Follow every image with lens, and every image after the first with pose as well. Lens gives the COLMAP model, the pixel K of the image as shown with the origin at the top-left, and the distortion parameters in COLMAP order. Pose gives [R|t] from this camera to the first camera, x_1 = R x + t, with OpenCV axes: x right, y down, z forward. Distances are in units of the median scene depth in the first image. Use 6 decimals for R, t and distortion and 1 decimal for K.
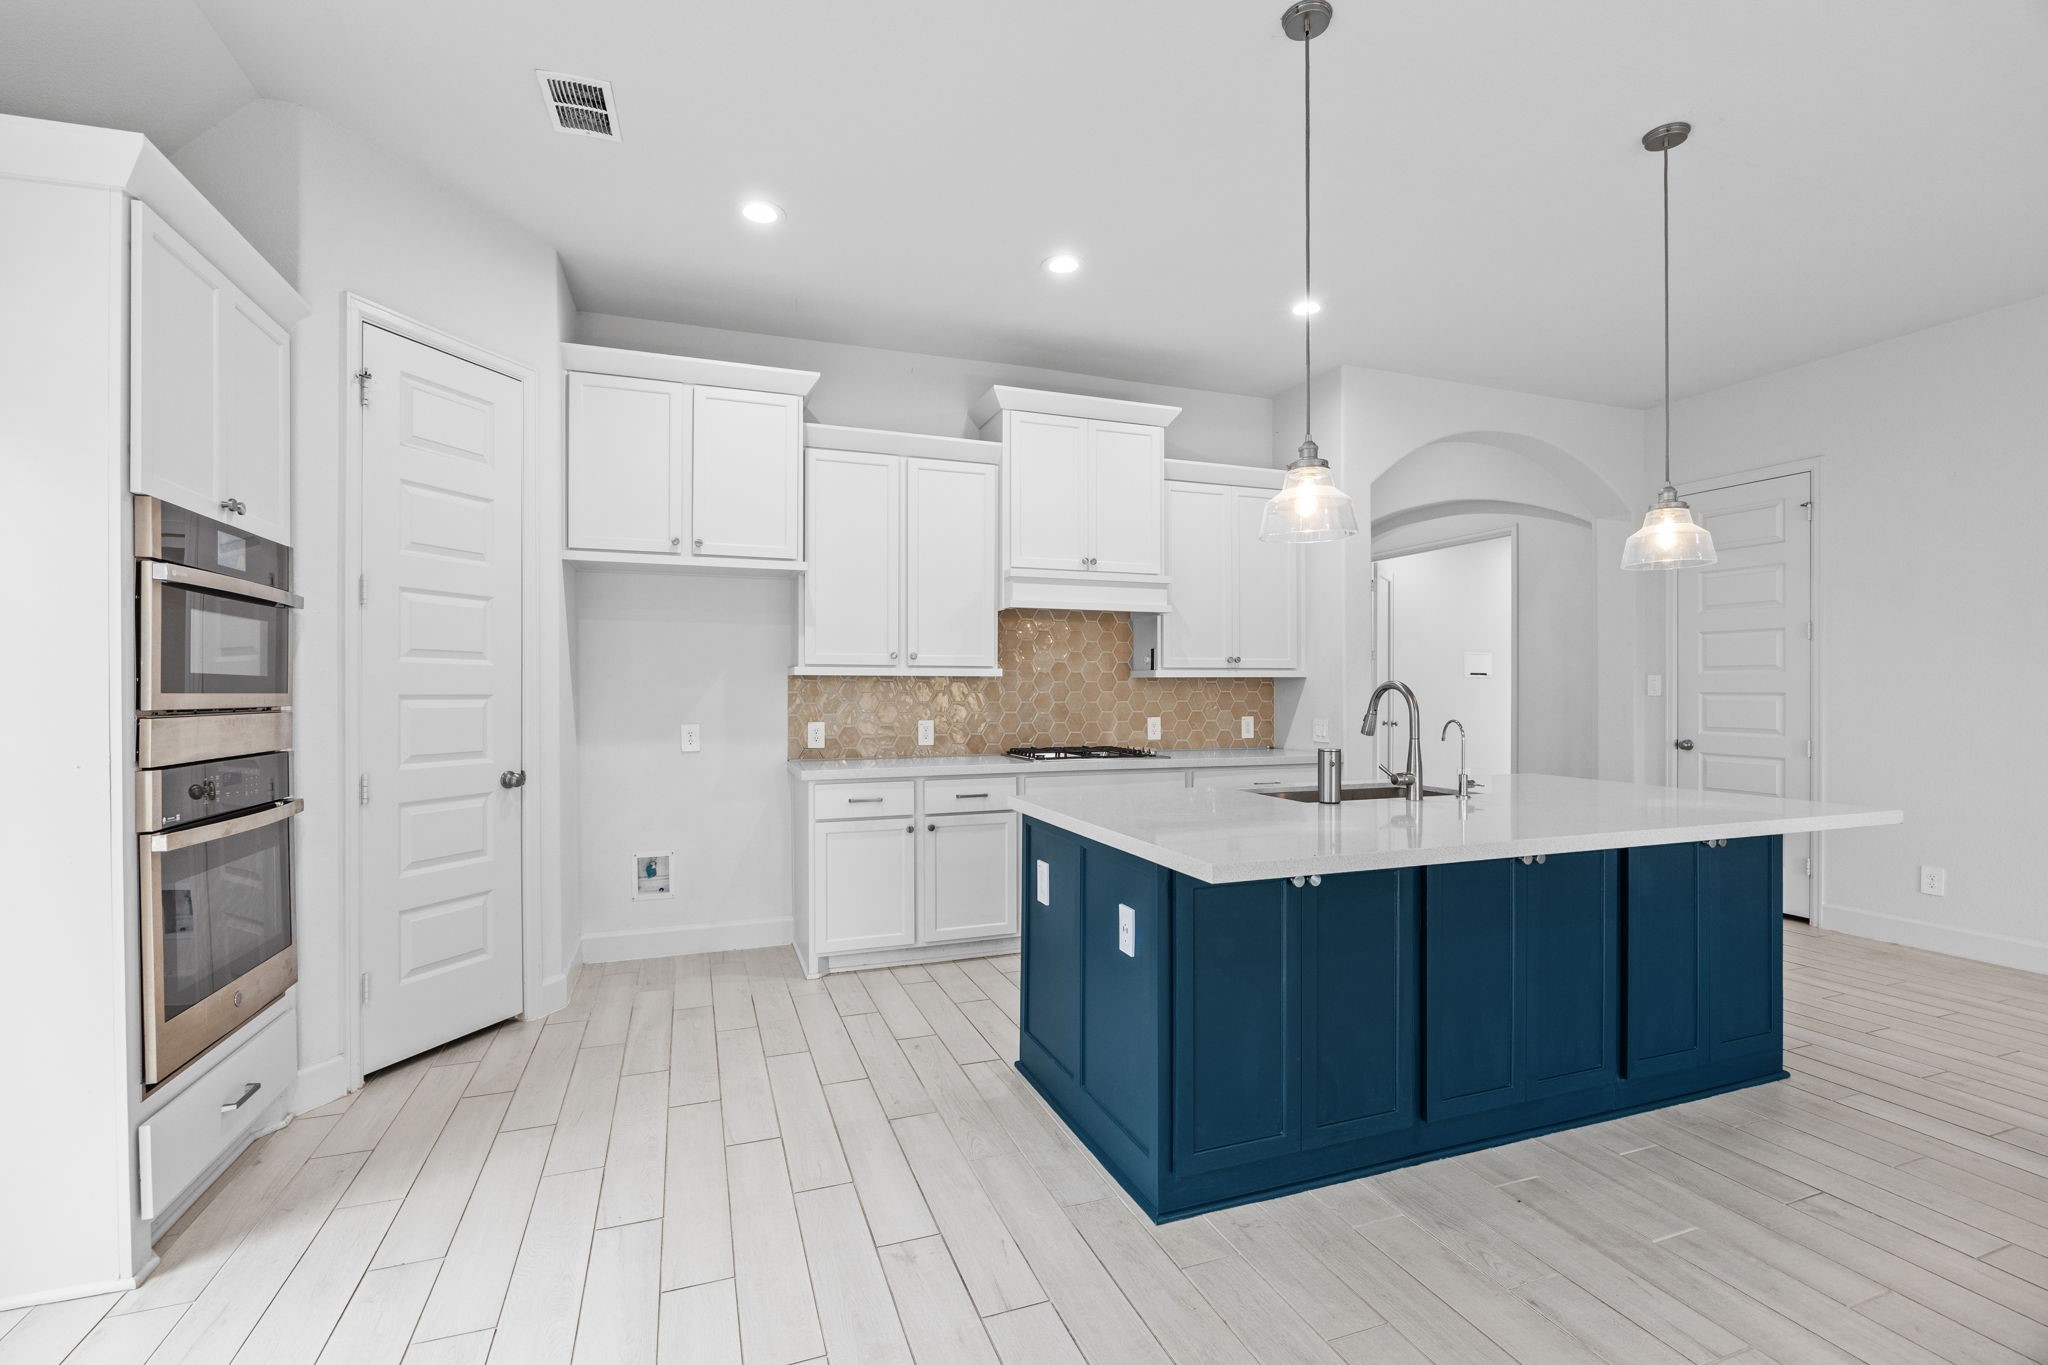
lens RADIAL K [[912.6, 0, 1028.2], [0, 912.6, 690.4], [0, 0, 1]] dist [-0.009060, -0.000679]
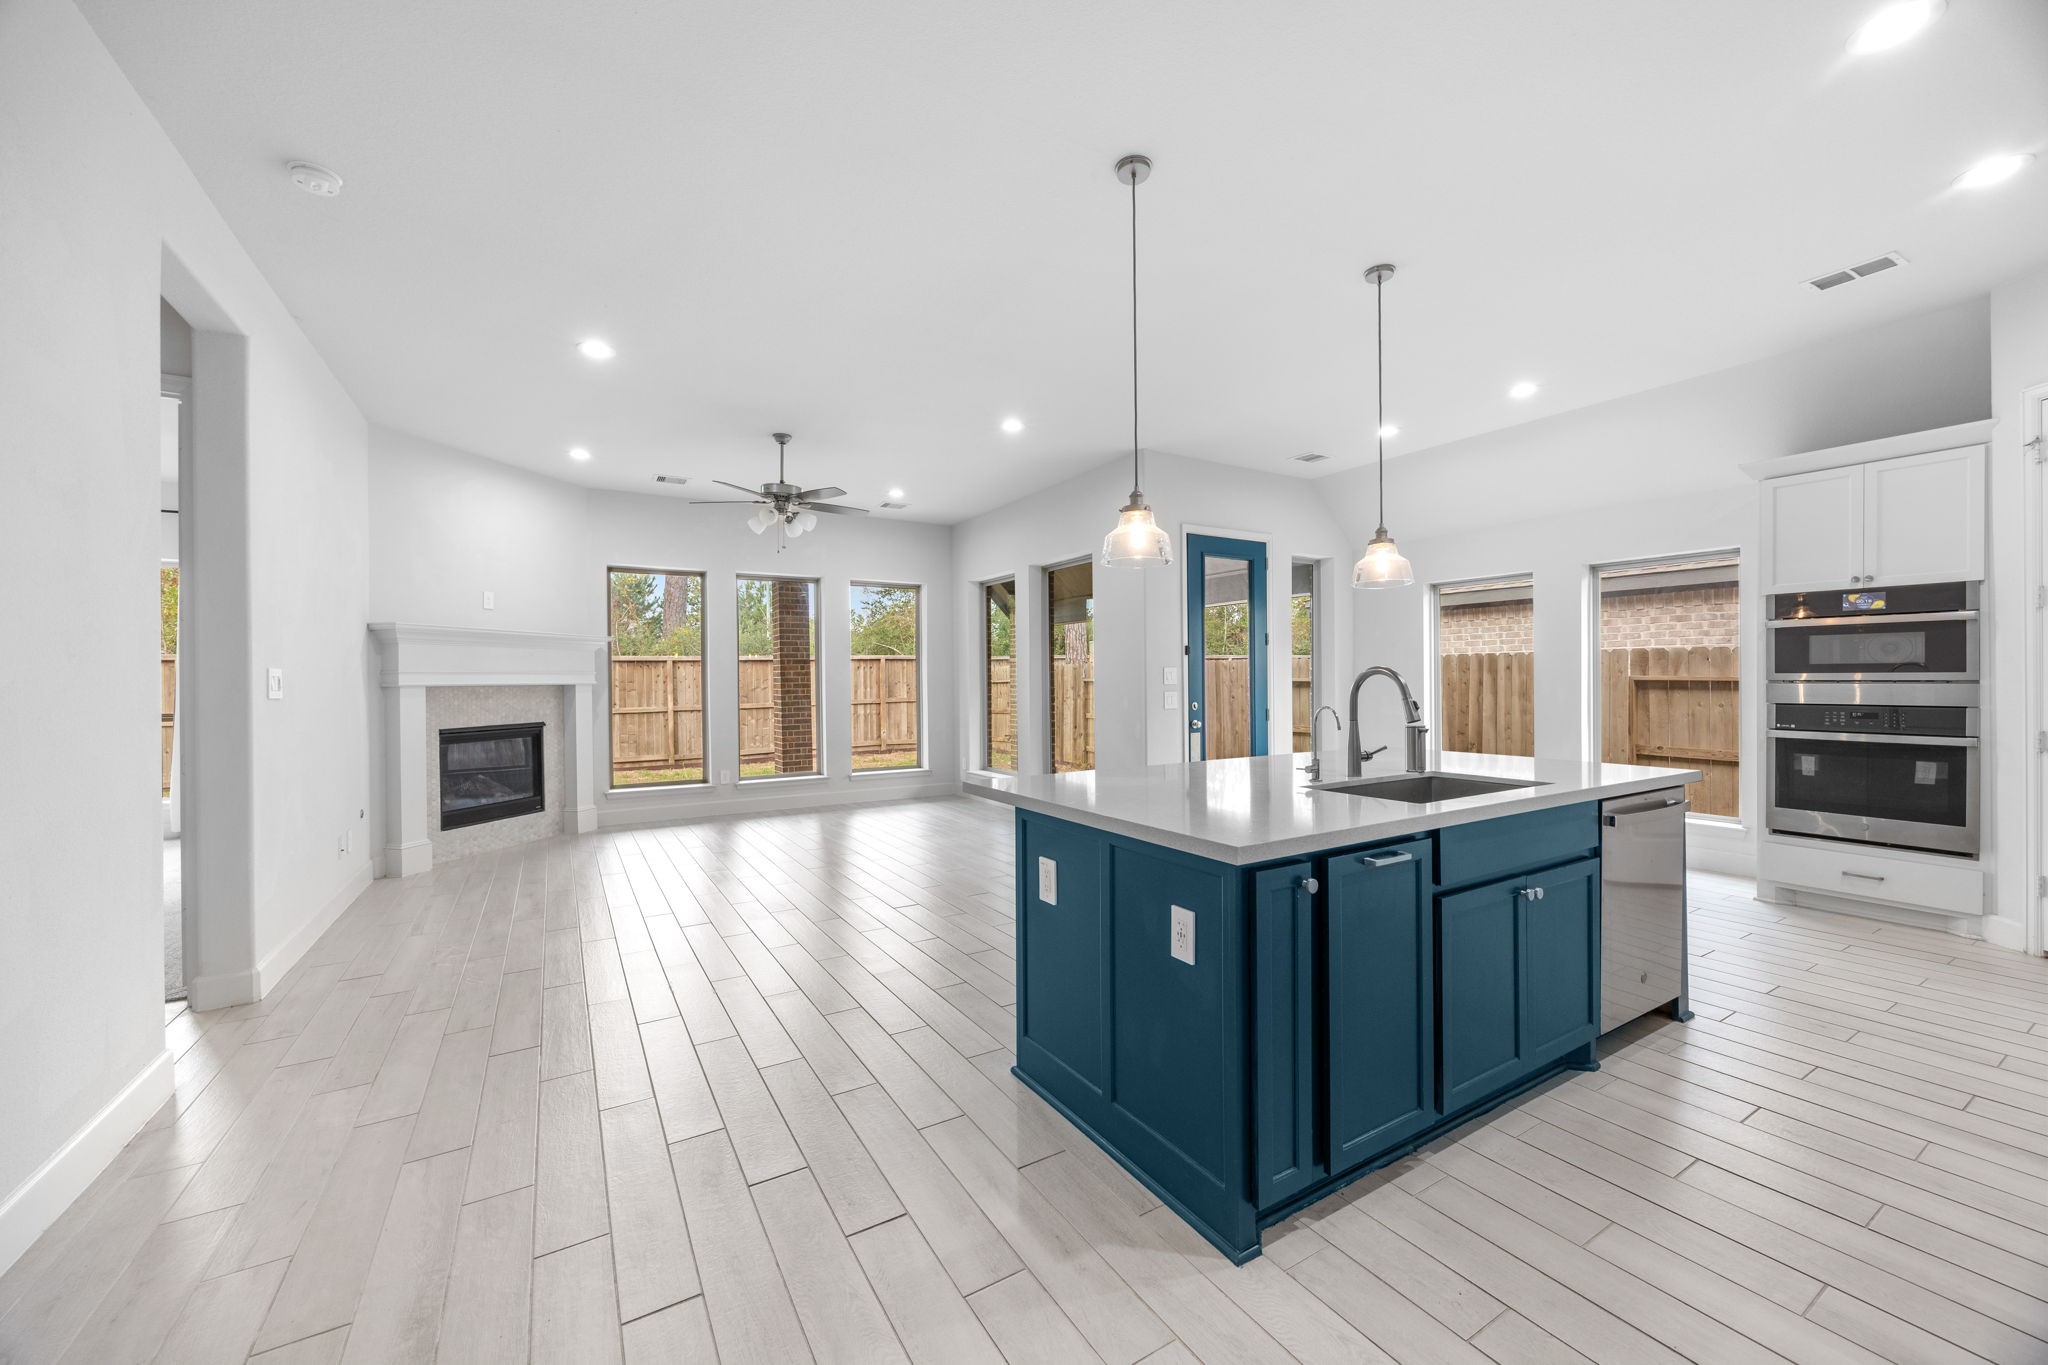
lens RADIAL K [[787.8, 0, 1024.0], [0, 787.8, 681.7], [0, 0, 1]] dist [-0.002625, 0.000949]
pose [[-0.985540, 0.009865, -0.169157, 0.862667], [0.009372, 0.999949, 0.003710, -0.000567], [0.169185, 0.002071, -0.985582, 1.676199]]
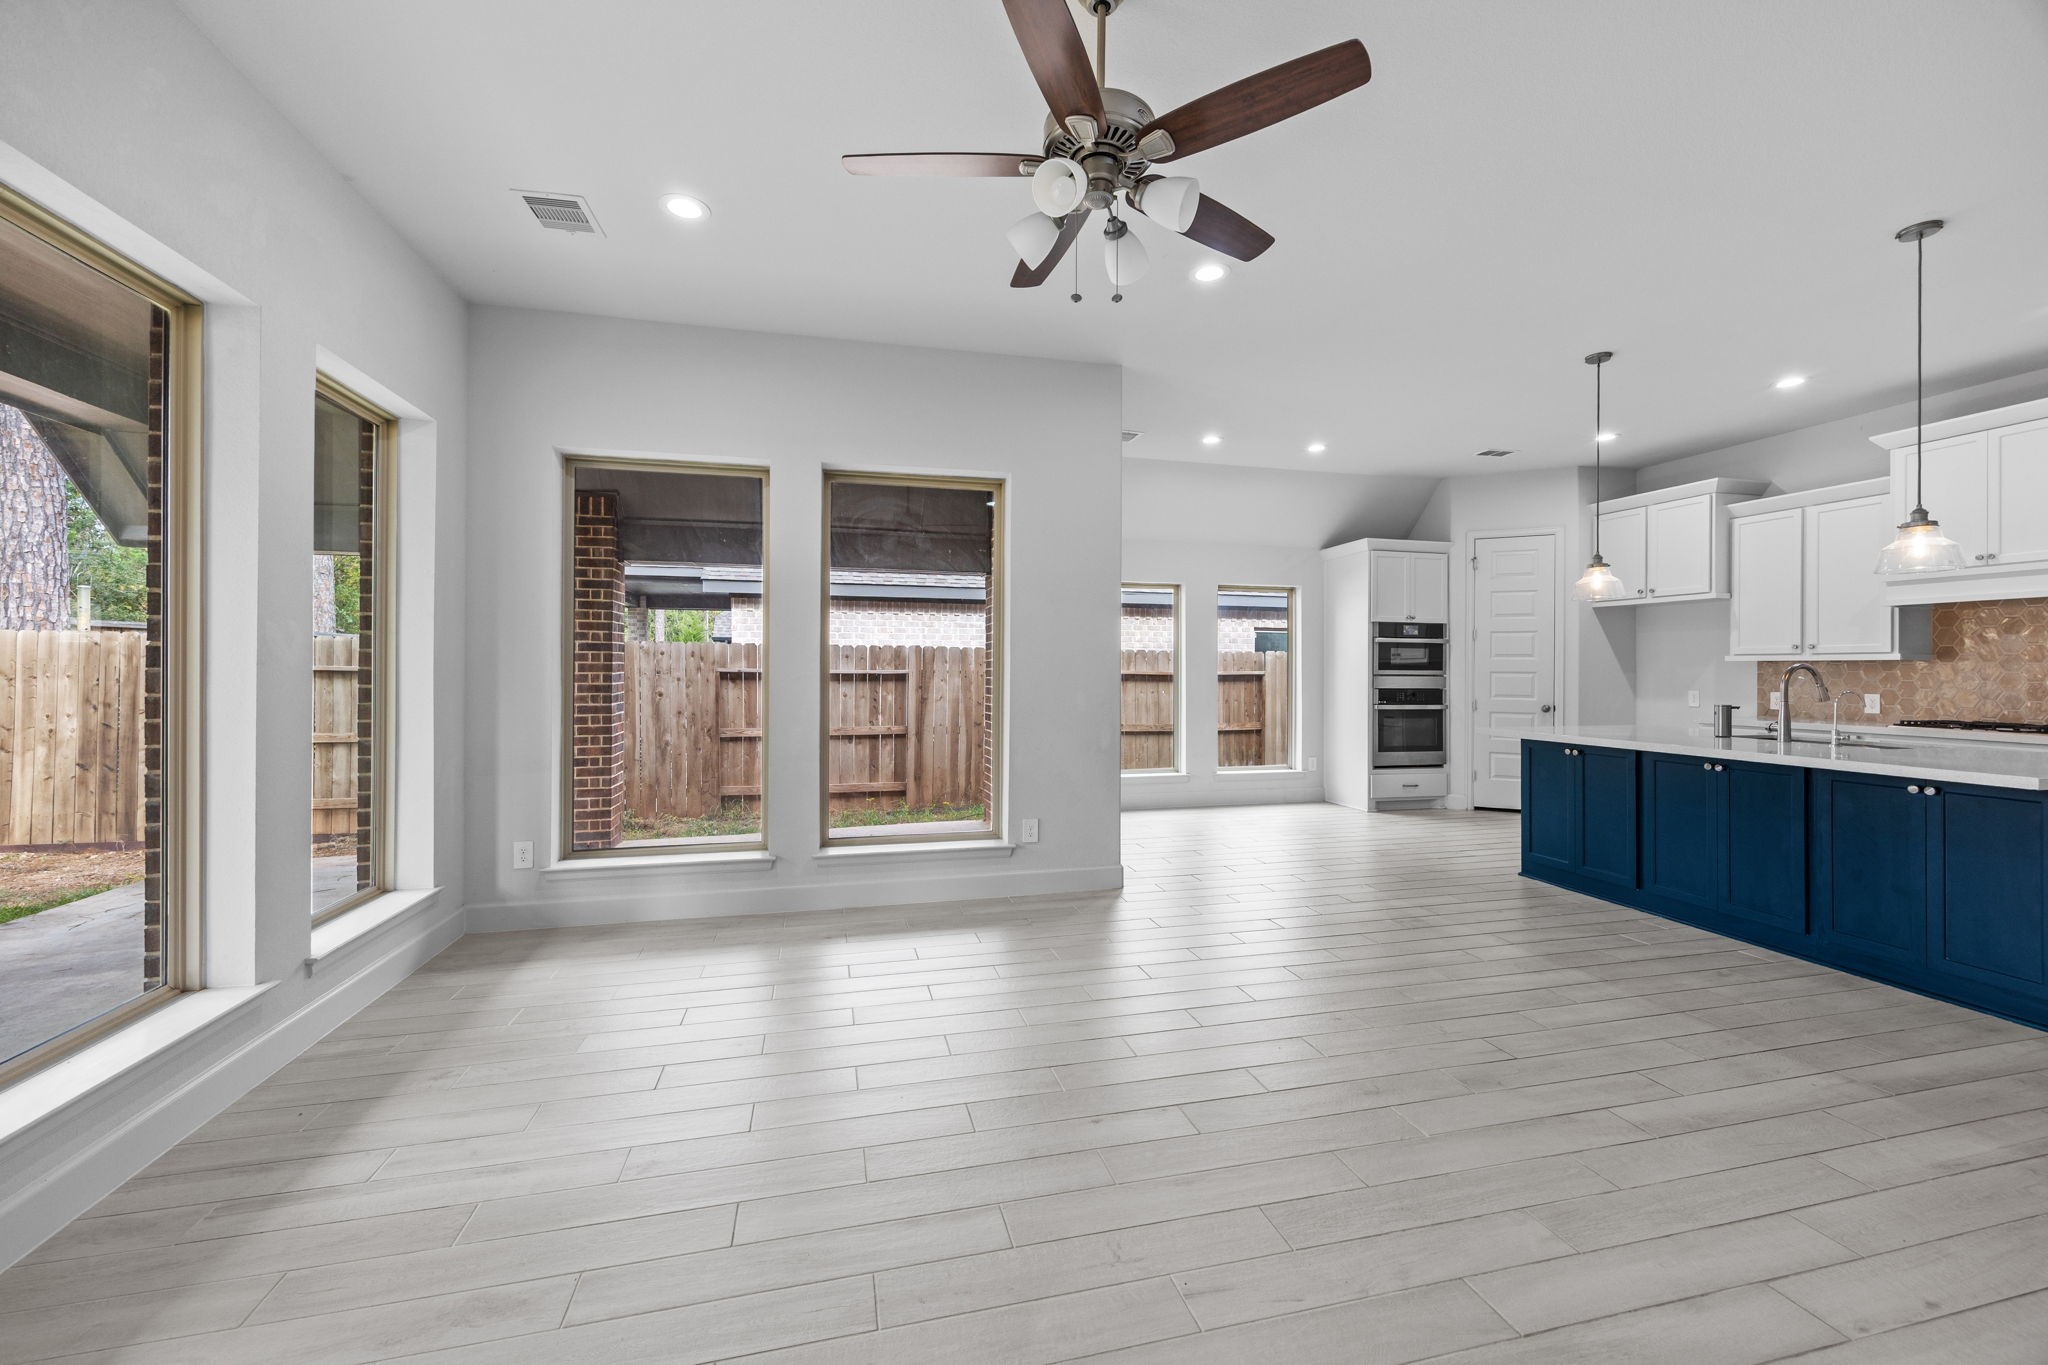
lens RADIAL K [[818.3, 0, 1016.8], [0, 818.3, 668.1], [0, 0, 1]] dist [0.005494, -0.000617]
pose [[-0.120503, -0.002067, -0.992711, 1.731925], [-0.004760, 0.999988, -0.001504, 0.004309], [0.992702, 0.004544, -0.120511, -0.095789]]
